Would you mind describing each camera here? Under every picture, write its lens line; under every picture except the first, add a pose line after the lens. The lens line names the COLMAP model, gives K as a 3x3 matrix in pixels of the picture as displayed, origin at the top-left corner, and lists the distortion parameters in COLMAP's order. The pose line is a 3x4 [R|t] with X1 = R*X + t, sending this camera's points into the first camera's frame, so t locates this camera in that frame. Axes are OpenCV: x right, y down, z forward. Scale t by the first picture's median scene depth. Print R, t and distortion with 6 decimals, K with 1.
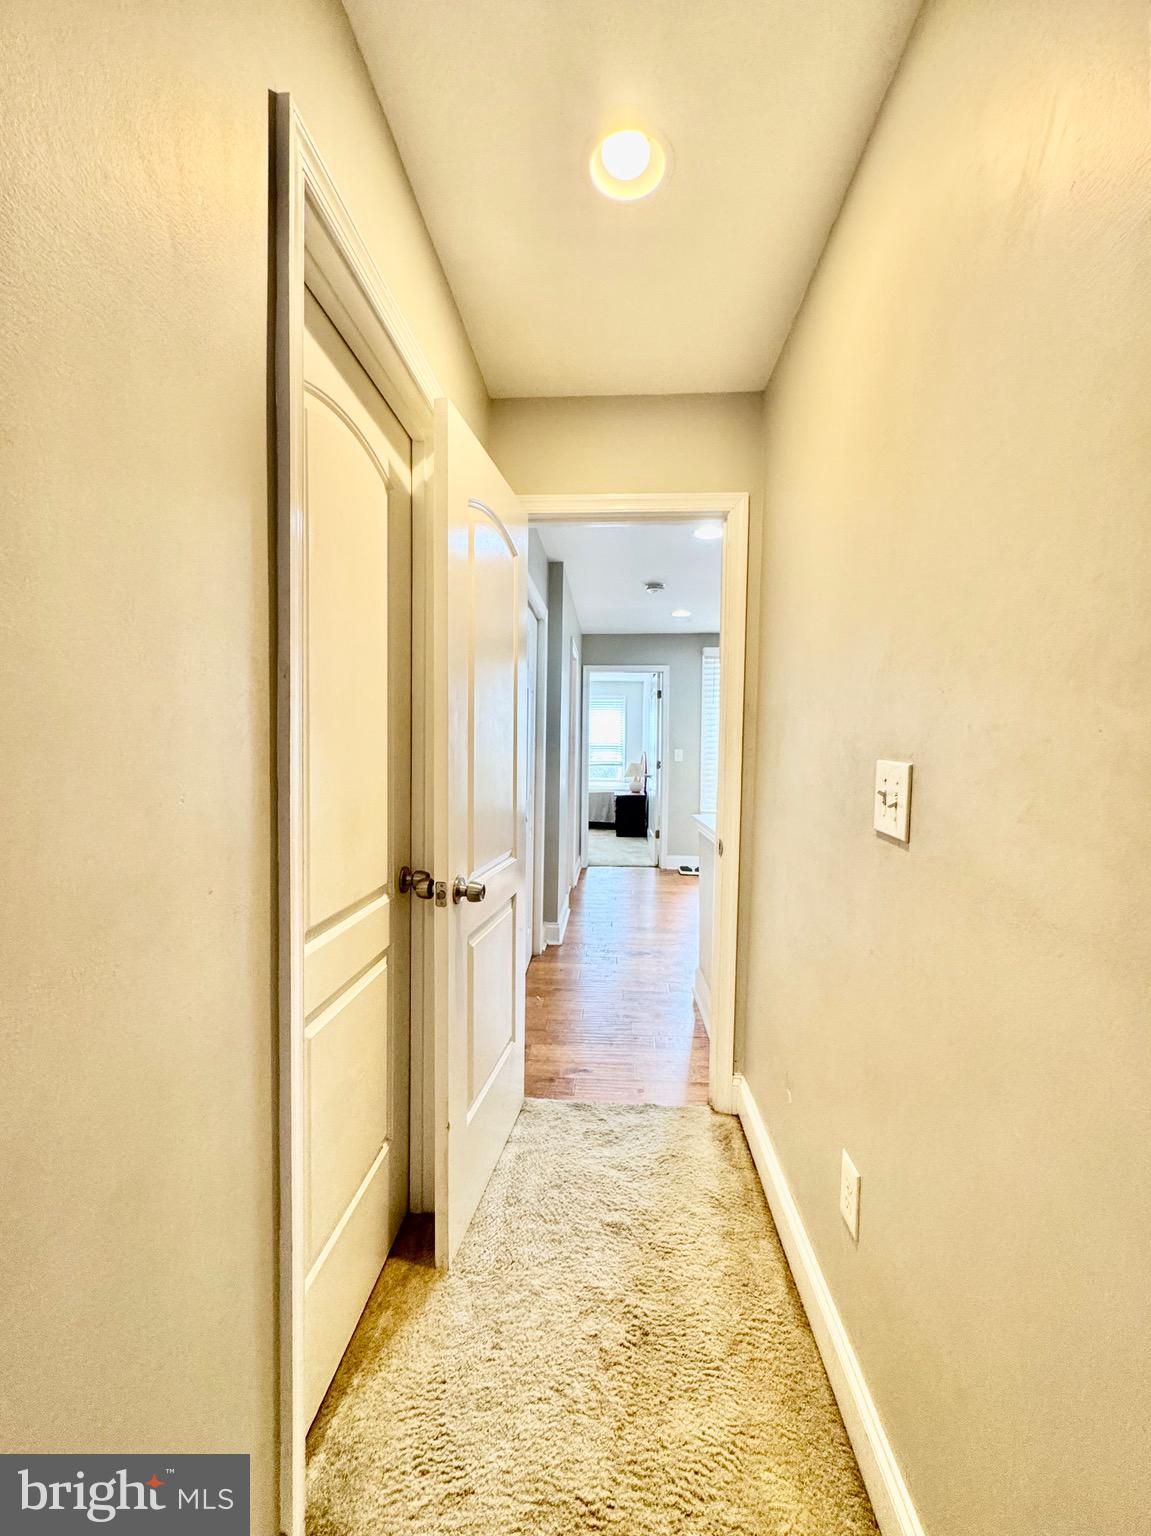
lens RADIAL K [[610.5, 0, 578.9], [0, 610.5, 772.2], [0, 0, 1]] dist [0.000188, 0.000756]
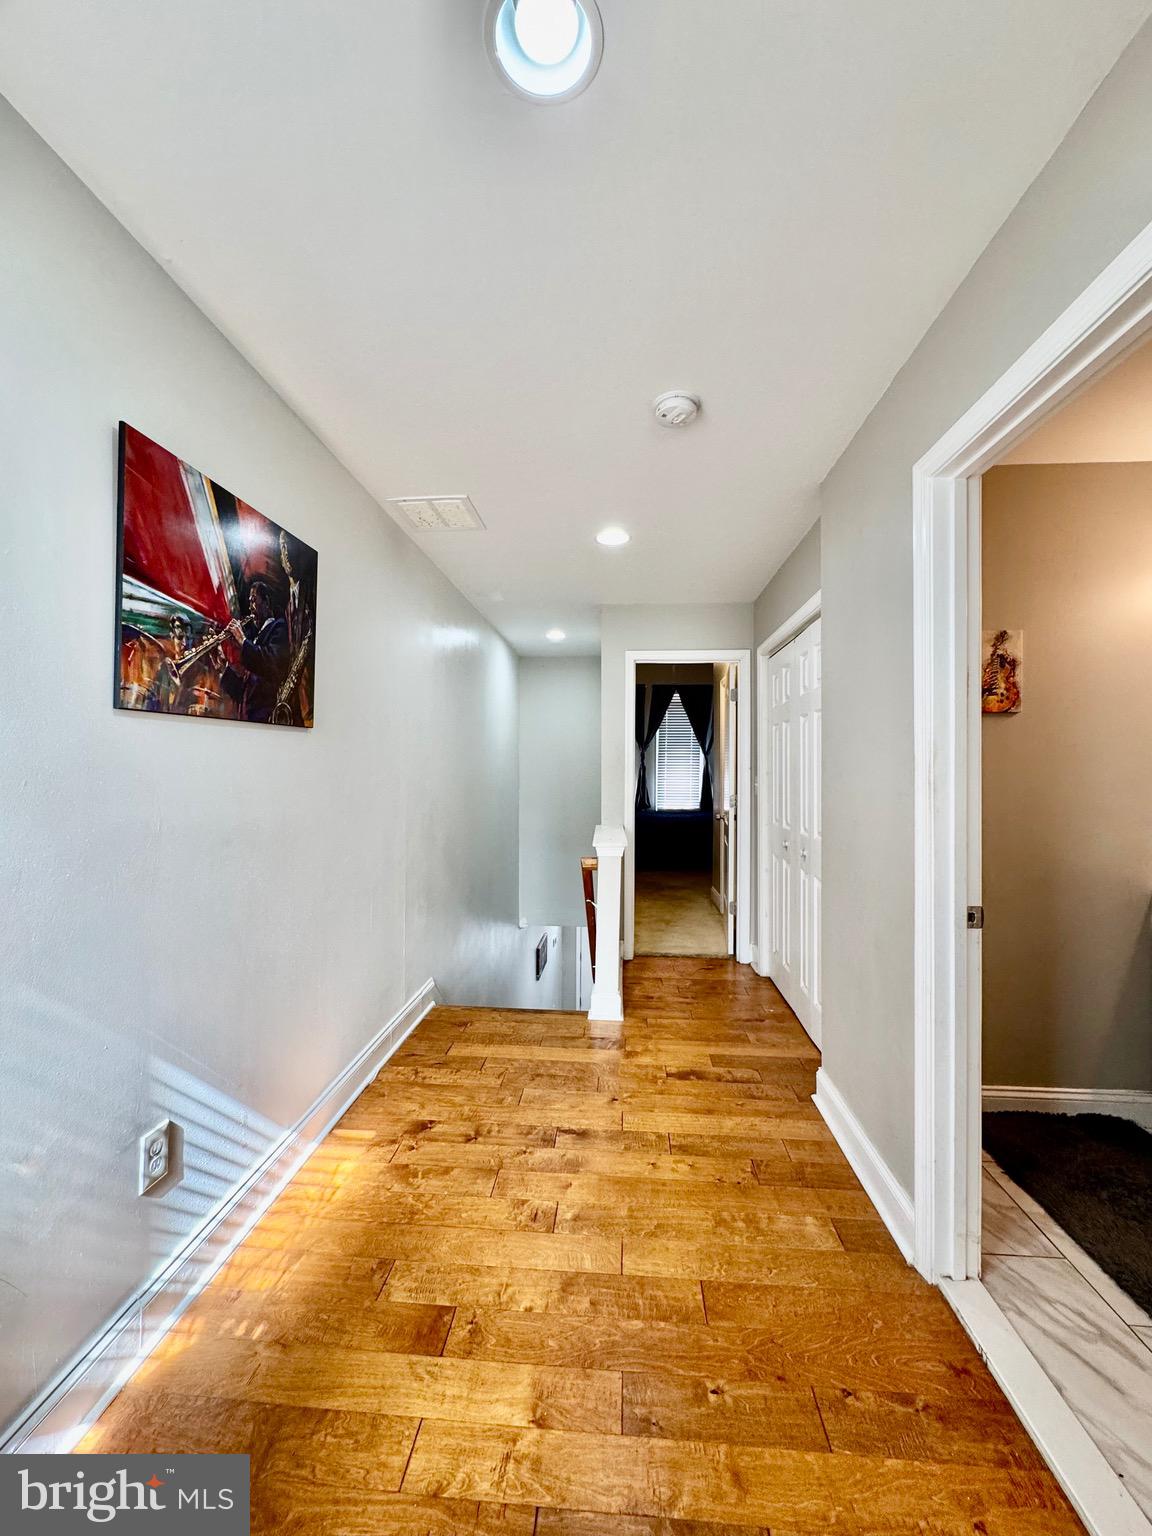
lens RADIAL K [[615.7, 0, 578.2], [0, 615.7, 768.2], [0, 0, 1]] dist [-0.000278, 0.000571]
pose [[-0.999746, -0.016668, 0.015145, 0.127556], [-0.016068, 0.999112, 0.038942, -0.045338], [-0.015781, 0.038689, -0.999127, 1.004182]]
